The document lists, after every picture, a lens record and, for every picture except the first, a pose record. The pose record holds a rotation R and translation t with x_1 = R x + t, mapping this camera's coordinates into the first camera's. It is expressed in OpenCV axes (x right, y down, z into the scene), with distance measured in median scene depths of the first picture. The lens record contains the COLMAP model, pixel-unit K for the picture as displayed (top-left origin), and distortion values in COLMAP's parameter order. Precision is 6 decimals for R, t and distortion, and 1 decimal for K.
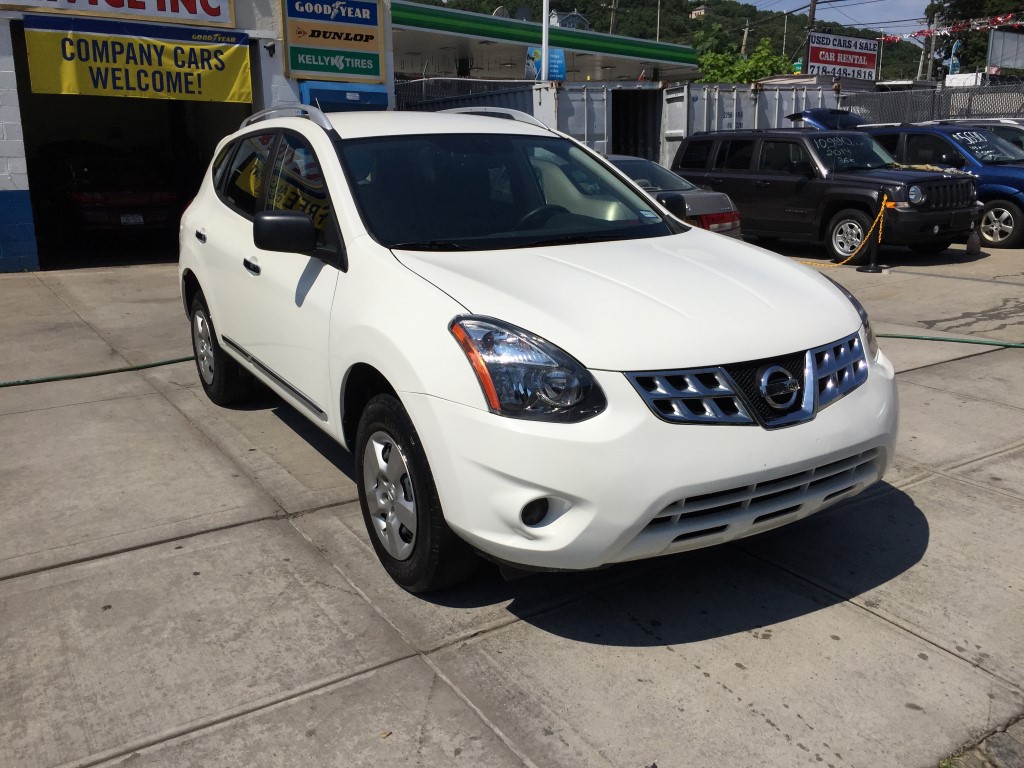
lens RADIAL K [[861.1, 0, 512.0], [0, 861.1, 384.0], [0, 0, 1]] dist [0.077602, -0.116685]
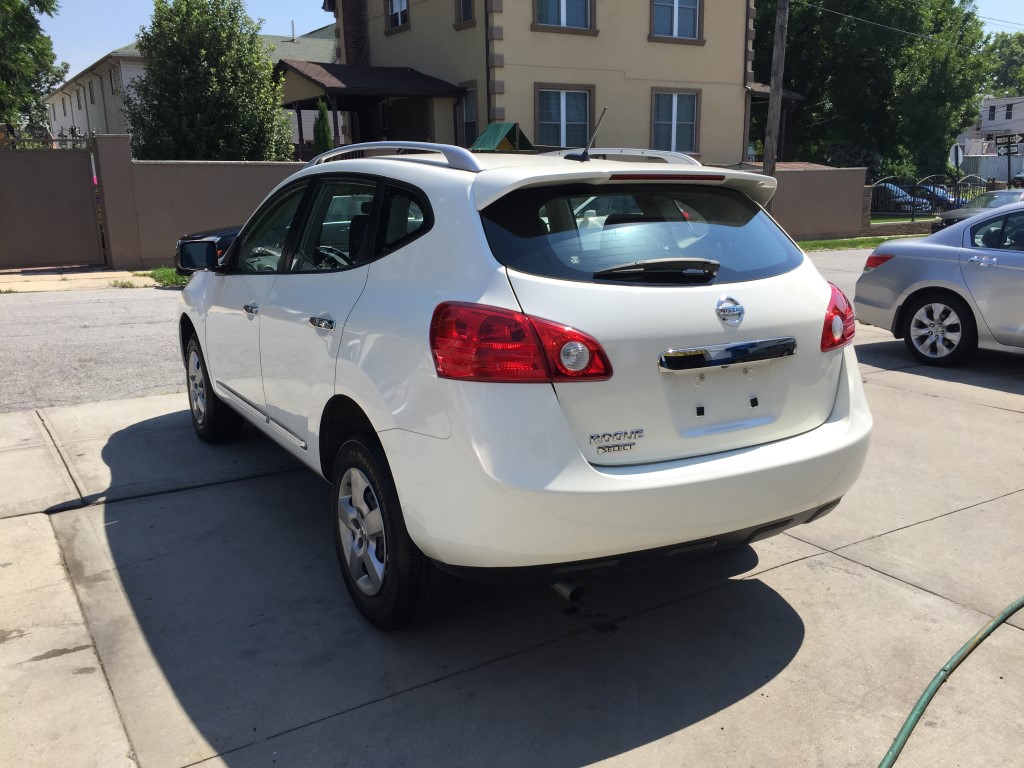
lens RADIAL K [[872.0, 0, 520.8], [0, 872.0, 381.4], [0, 0, 1]] dist [0.092517, -0.135299]
pose [[-0.999769, 0.019889, -0.008087, -0.207994], [0.014136, 0.893274, 0.449290, -0.560300], [0.016160, 0.449072, -0.893349, 2.096163]]
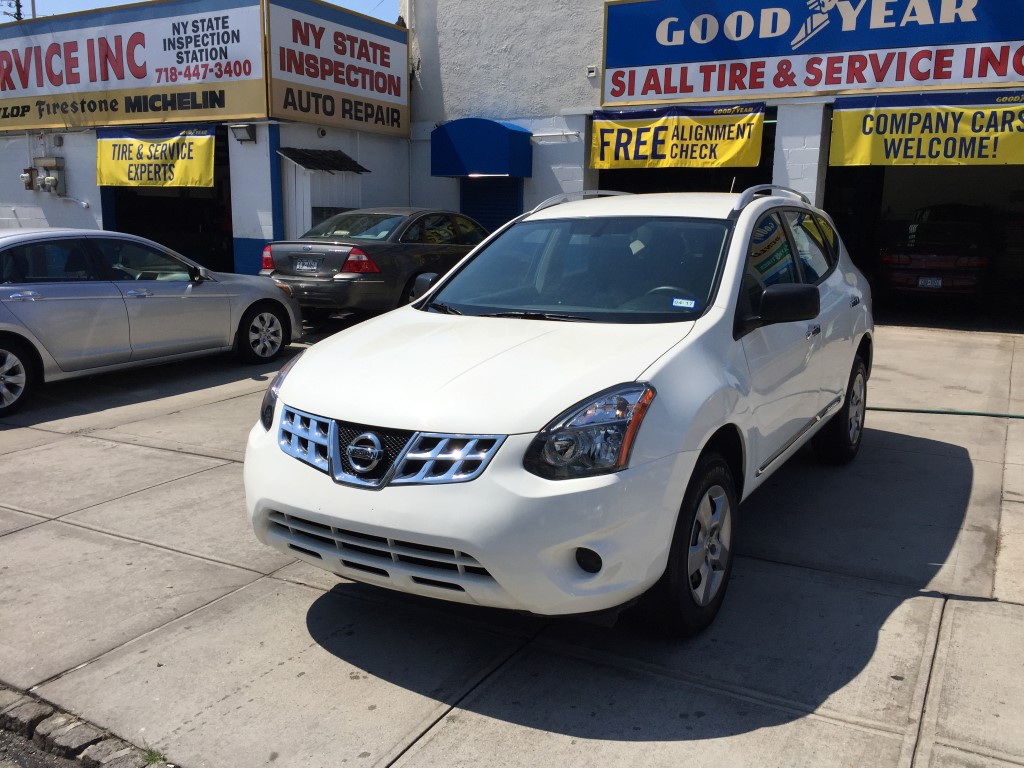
lens RADIAL K [[872.0, 0, 520.8], [0, 872.0, 381.4], [0, 0, 1]] dist [0.092517, -0.135299]
pose [[0.475764, 0.170173, -0.862954, 0.836394], [-0.228643, 0.971305, 0.065484, -0.125922], [0.849335, 0.166154, 0.501021, 0.361688]]
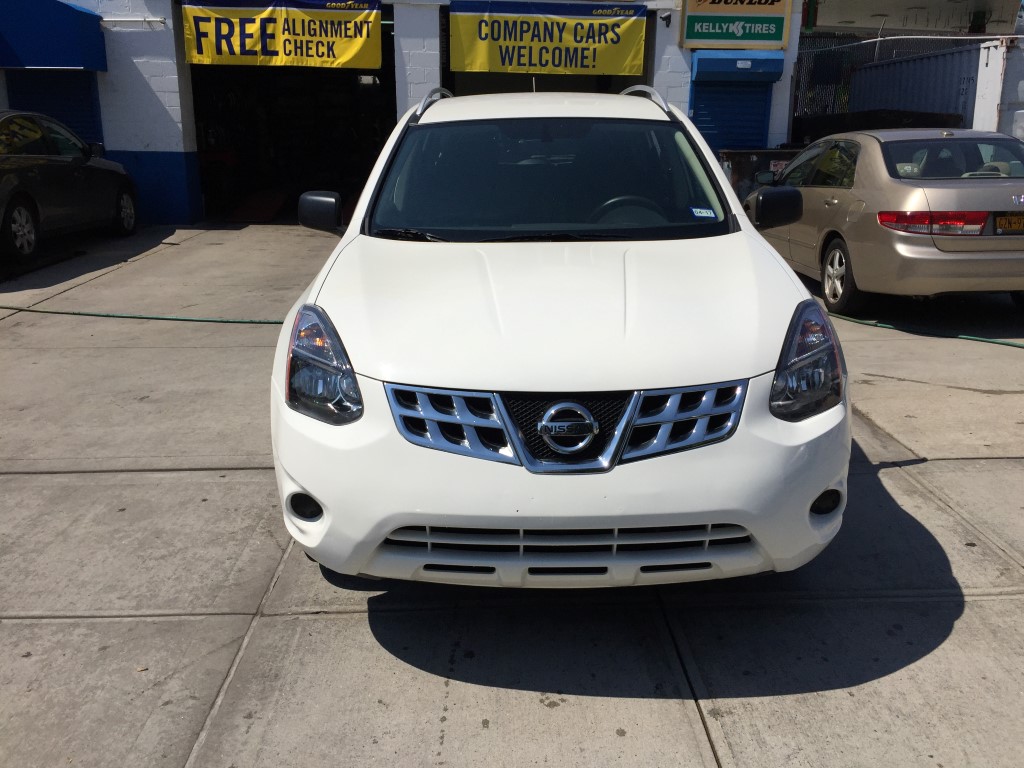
lens RADIAL K [[872.0, 0, 520.8], [0, 872.0, 381.4], [0, 0, 1]] dist [0.092517, -0.135299]
pose [[0.859943, 0.150179, -0.487796, 0.422723], [-0.135702, 0.988606, 0.065134, -0.056949], [0.492020, 0.010183, 0.870524, 0.132105]]
